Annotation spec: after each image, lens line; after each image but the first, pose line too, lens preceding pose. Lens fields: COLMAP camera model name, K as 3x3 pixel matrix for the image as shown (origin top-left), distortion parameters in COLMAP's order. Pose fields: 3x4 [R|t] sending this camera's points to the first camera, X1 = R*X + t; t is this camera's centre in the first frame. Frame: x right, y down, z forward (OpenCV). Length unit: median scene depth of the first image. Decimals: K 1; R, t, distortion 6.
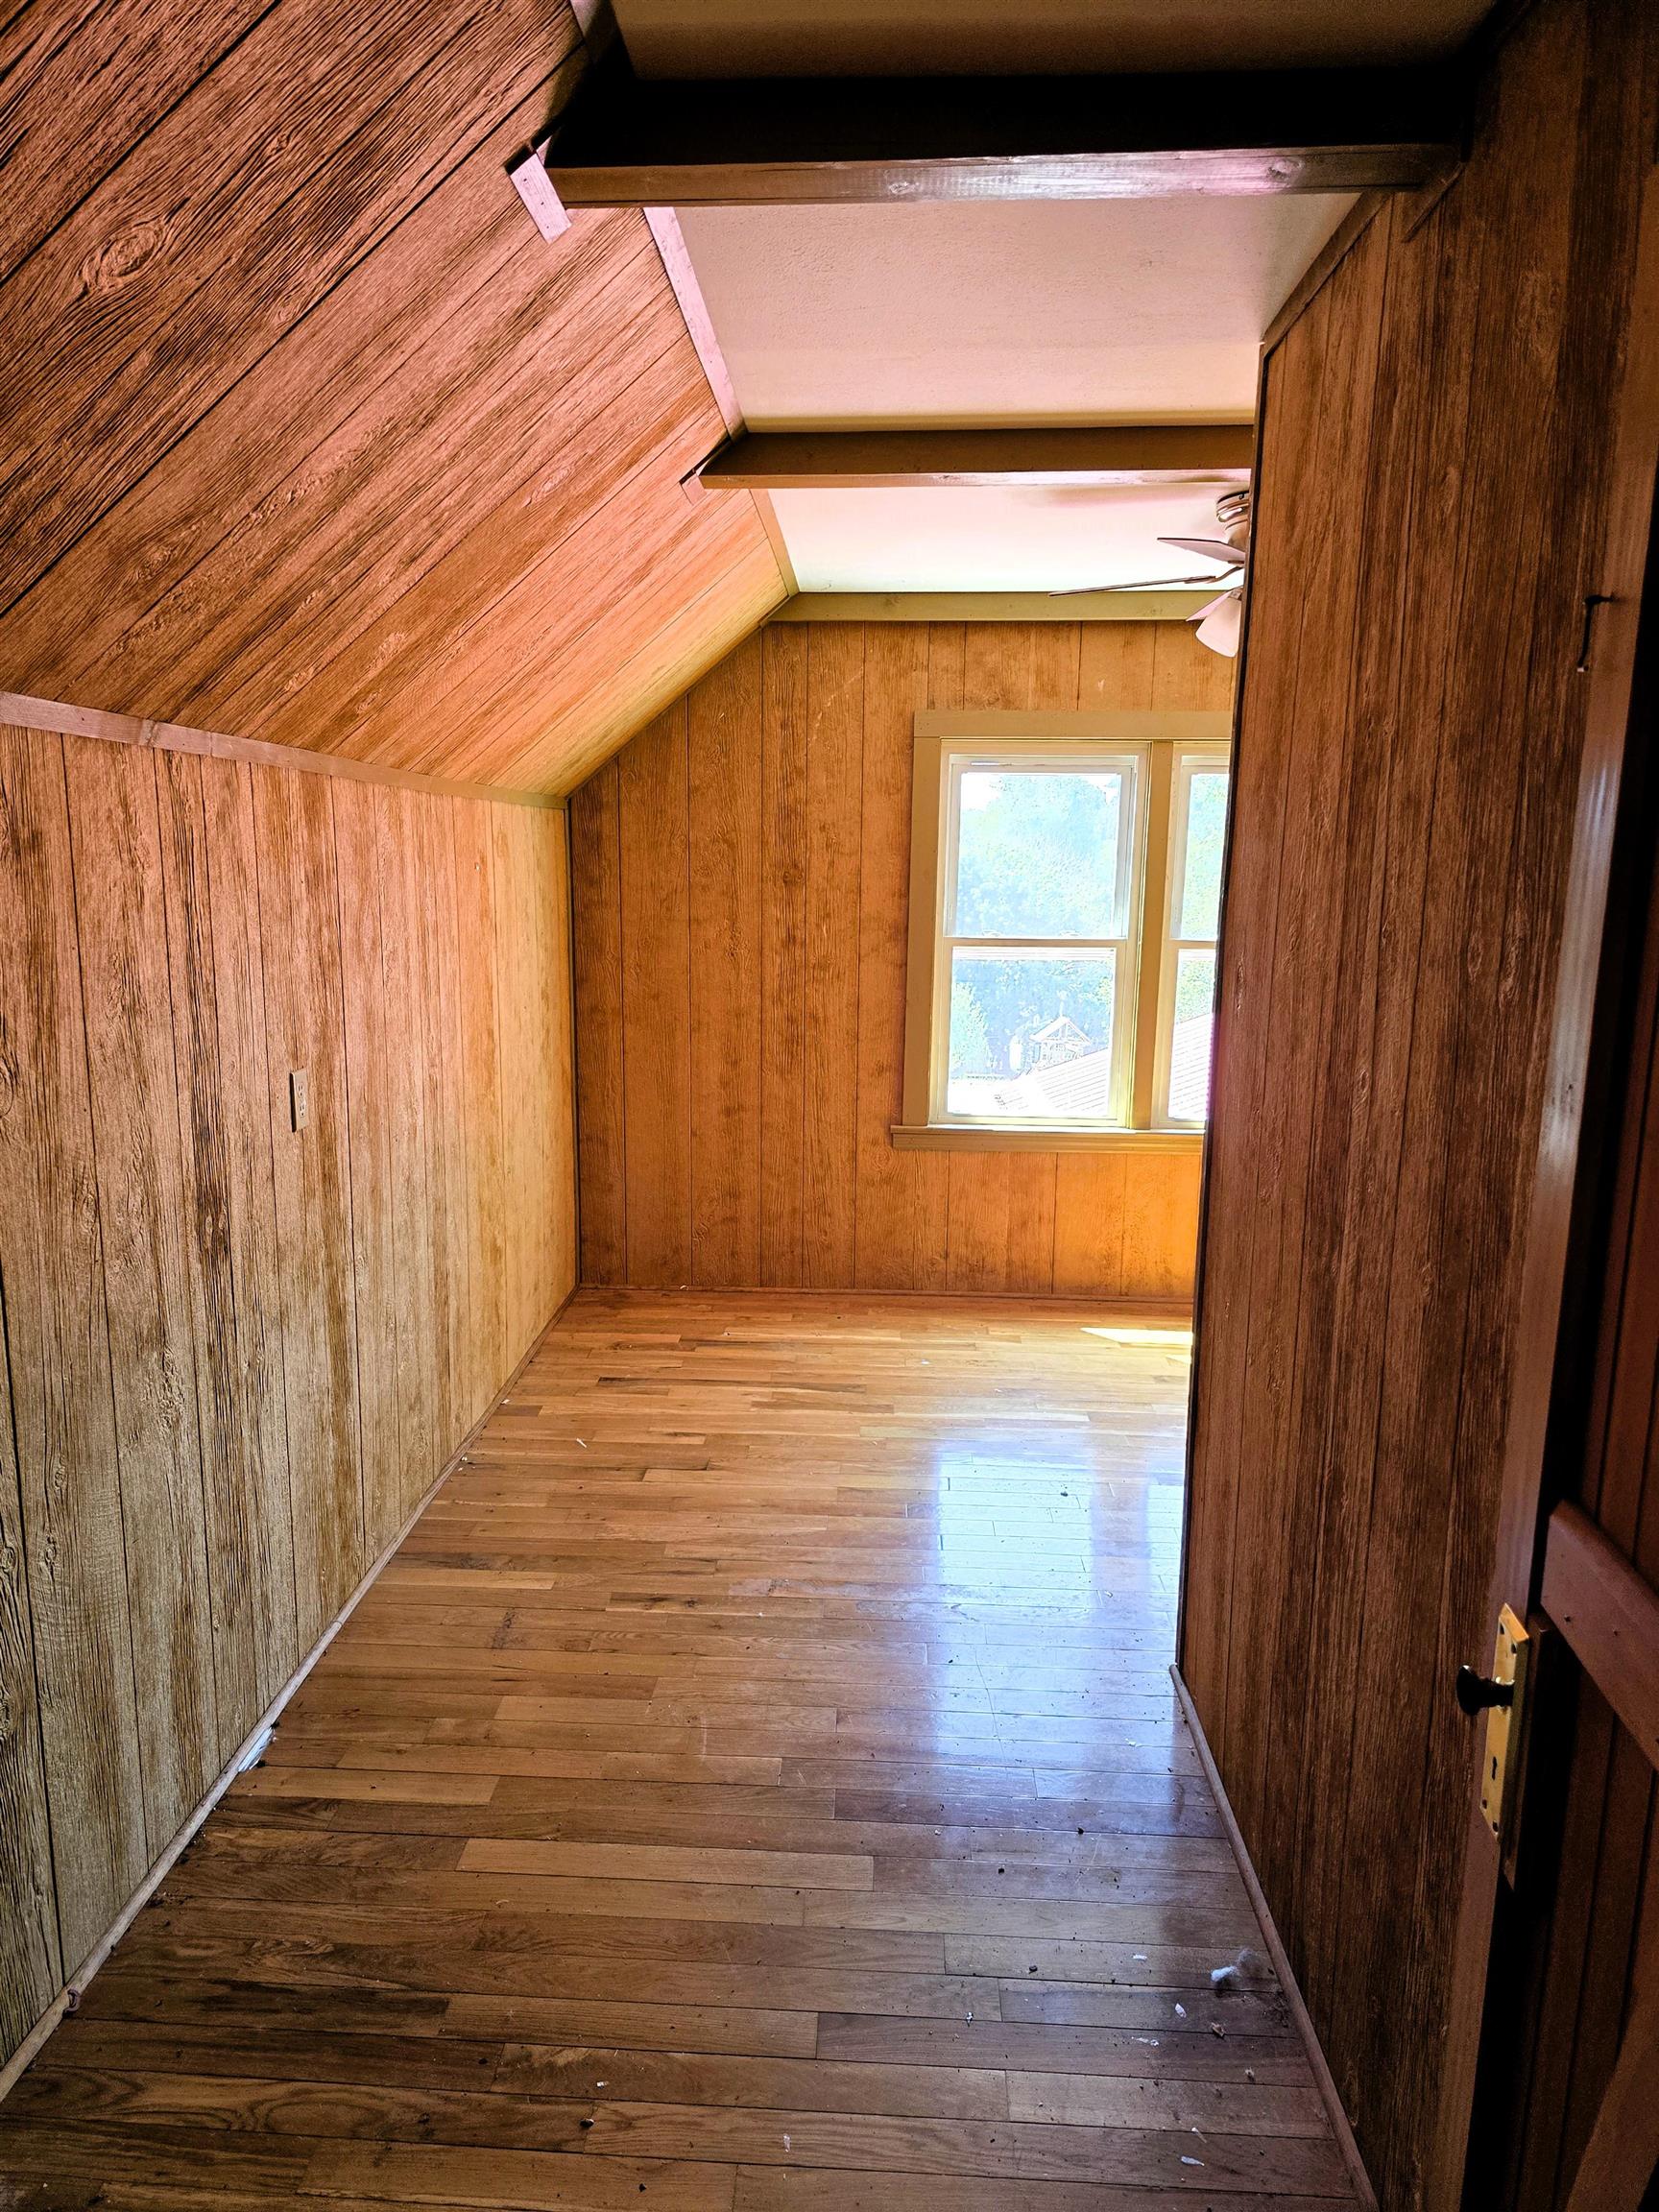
lens RADIAL K [[1486.4, 0, 823.7], [0, 1486.4, 1112.3], [0, 0, 1]] dist [0.071543, -0.063426]
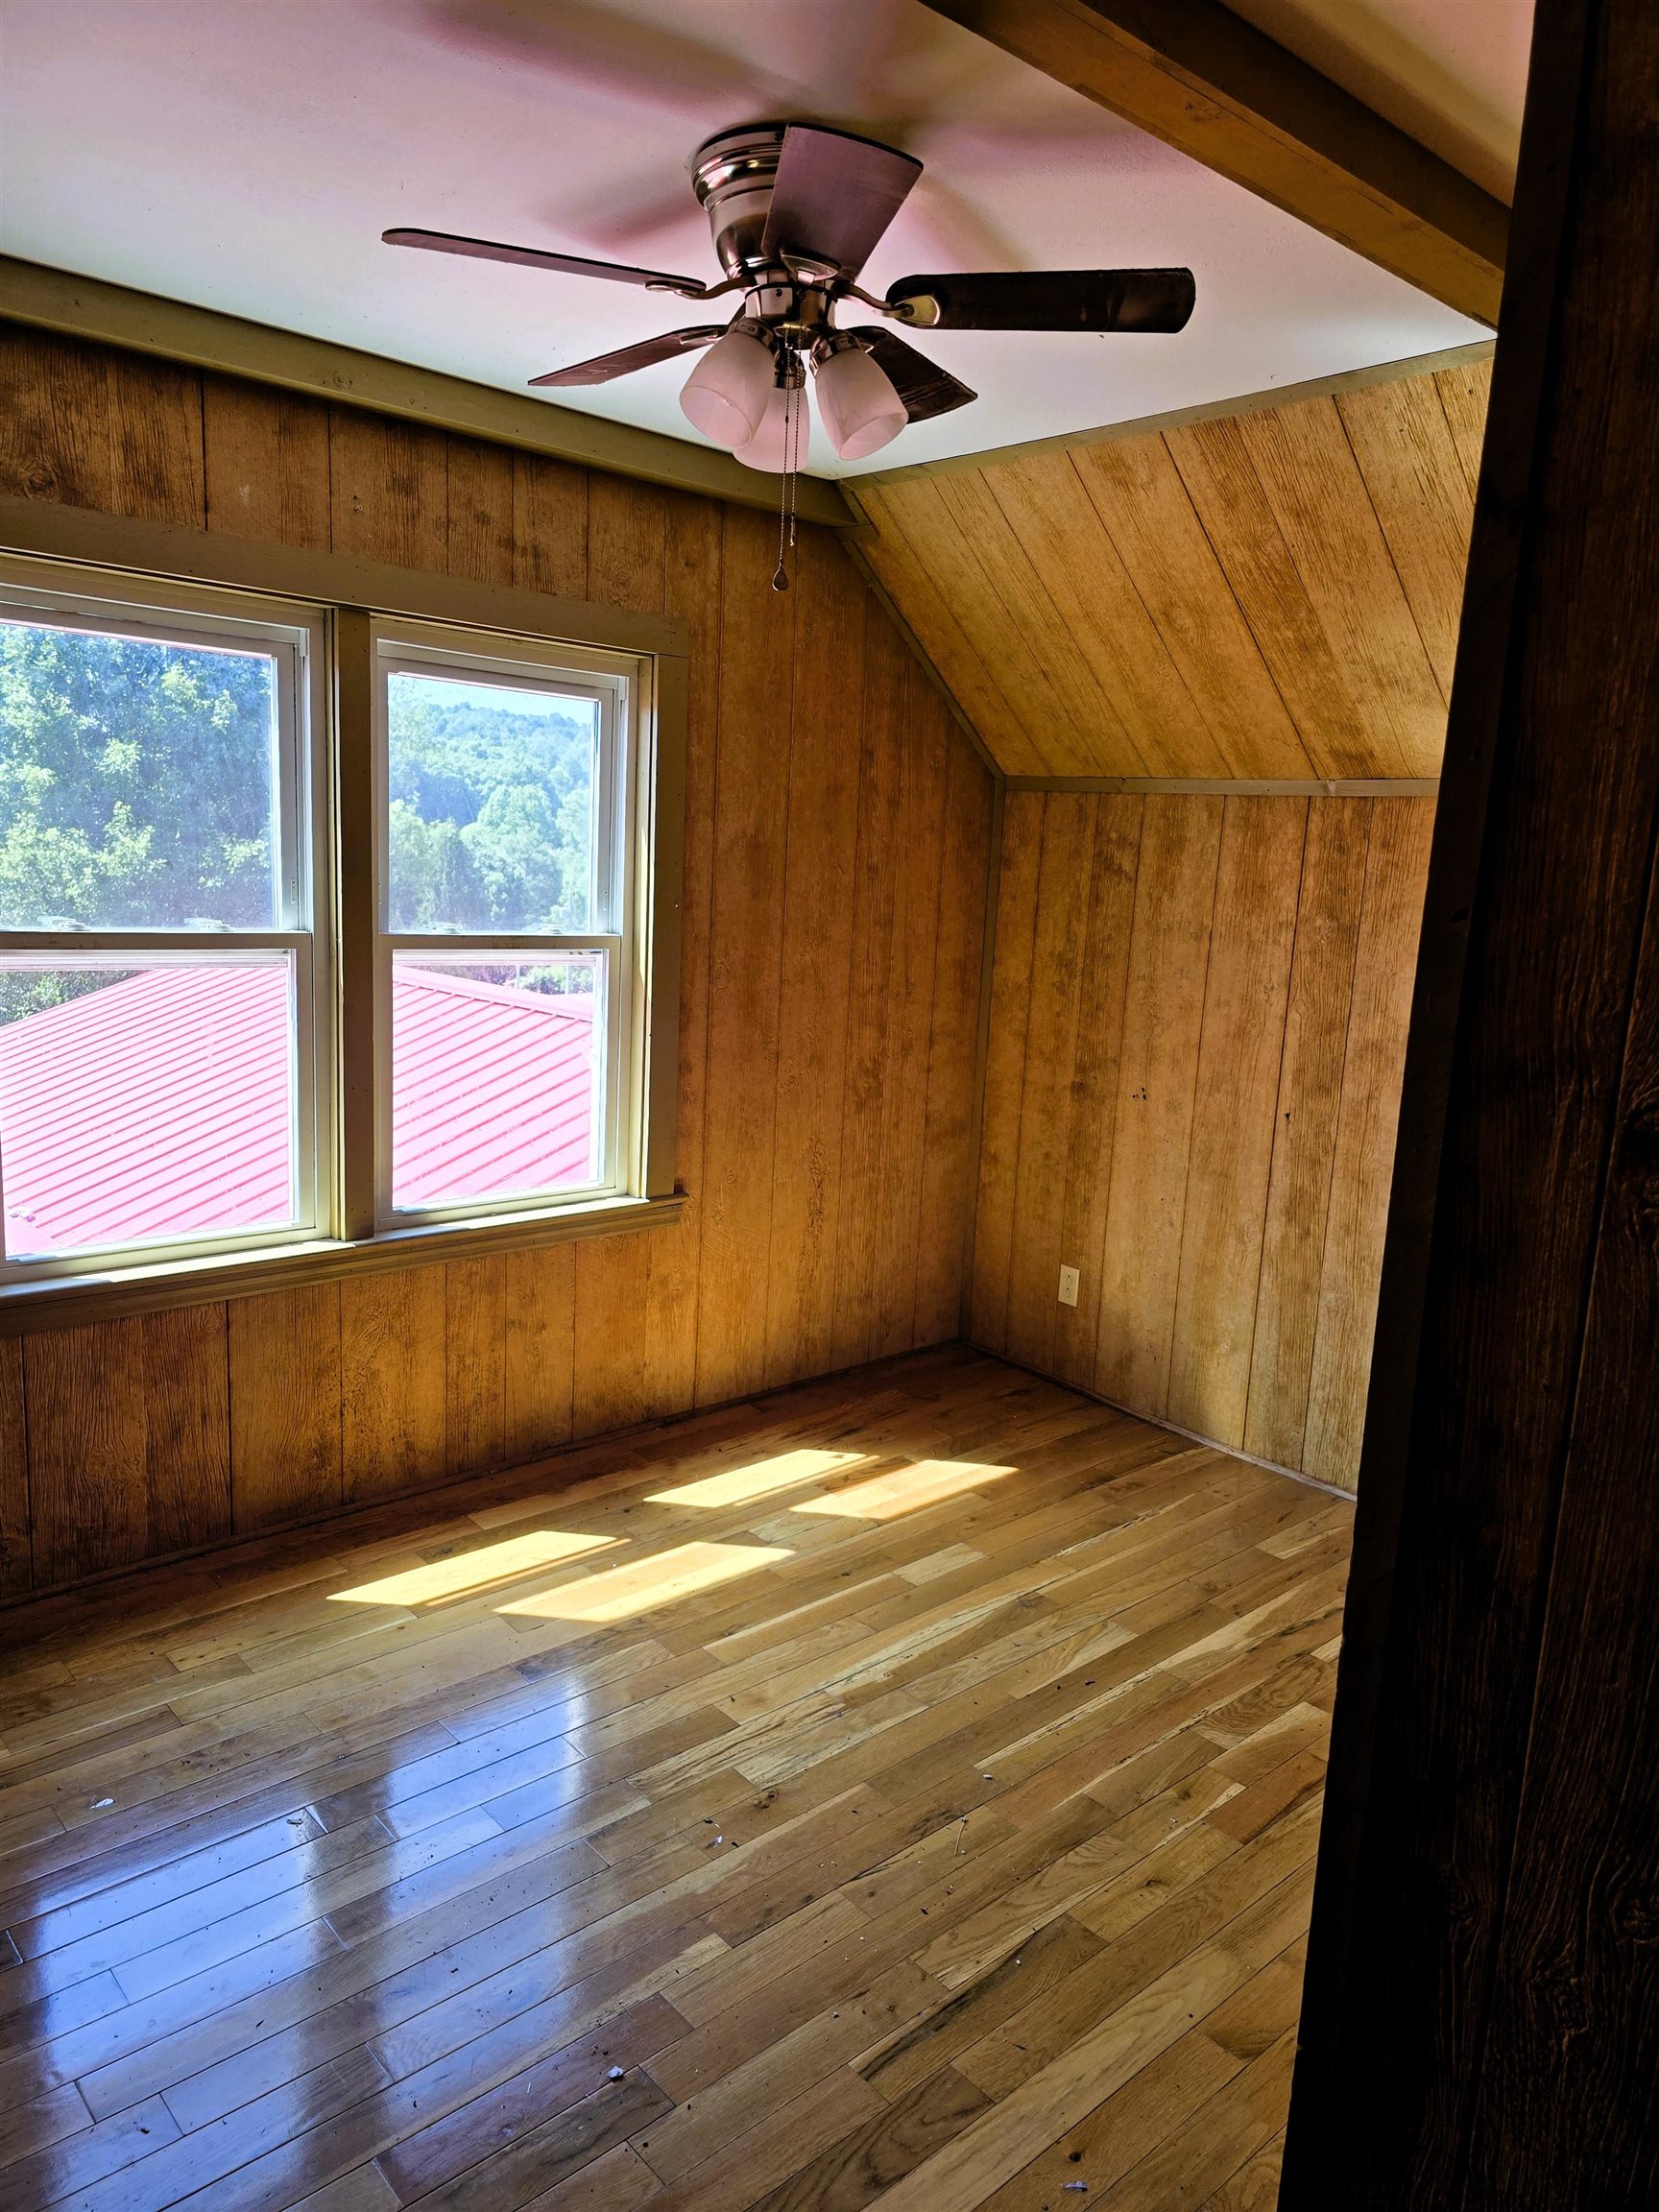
lens RADIAL K [[1486.4, 0, 828.4], [0, 1486.4, 1111.7], [0, 0, 1]] dist [0.071543, -0.063426]
pose [[0.710508, -0.099986, 0.696550, -0.078872], [0.076034, 0.994967, 0.065265, -0.067046], [-0.699570, 0.006590, 0.714534, 0.410144]]
